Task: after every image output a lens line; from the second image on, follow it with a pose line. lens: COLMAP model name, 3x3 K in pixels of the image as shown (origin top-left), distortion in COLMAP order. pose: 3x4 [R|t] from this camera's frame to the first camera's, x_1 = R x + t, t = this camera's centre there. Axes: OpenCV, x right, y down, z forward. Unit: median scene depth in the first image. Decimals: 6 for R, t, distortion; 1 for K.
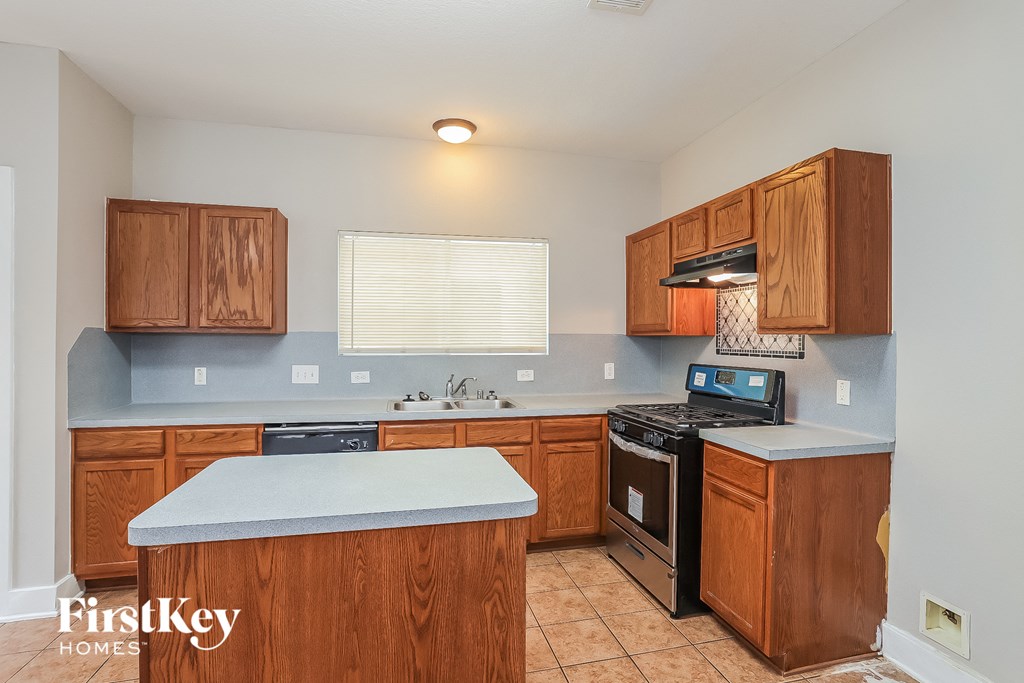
lens RADIAL K [[503.7, 0, 518.4], [0, 503.7, 341.4], [0, 0, 1]] dist [-0.071839, 0.039192]
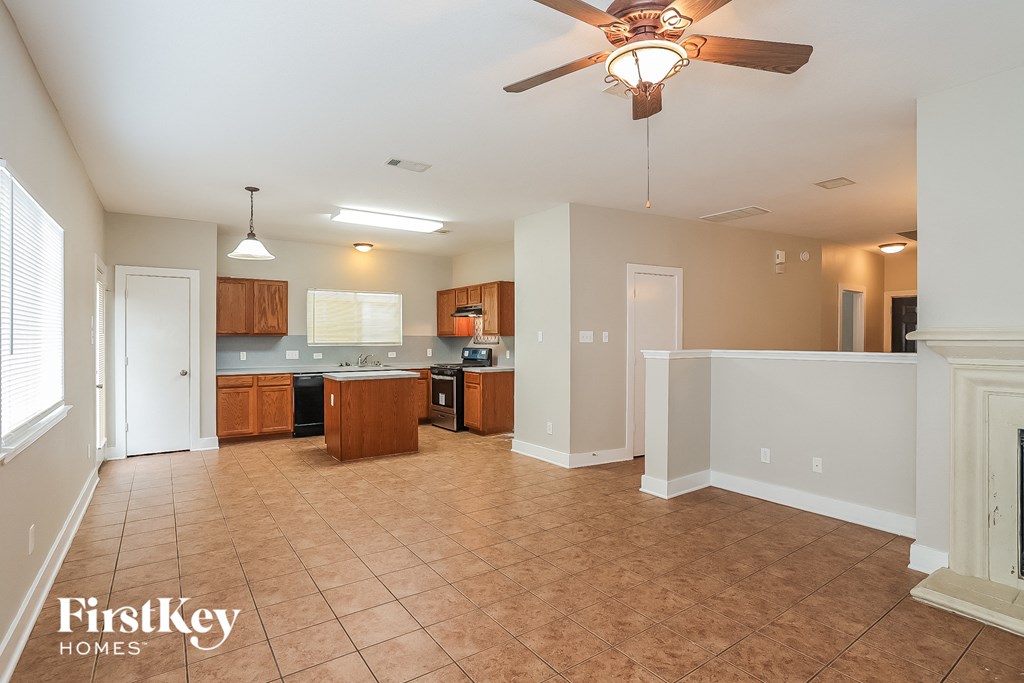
lens RADIAL K [[503.7, 0, 518.4], [0, 503.7, 341.4], [0, 0, 1]] dist [-0.071839, 0.039192]
pose [[0.927380, -0.006595, 0.374062, -0.384291], [0.006540, 0.999978, 0.001417, 0.013302], [-0.374063, 0.001132, 0.927403, -1.622814]]
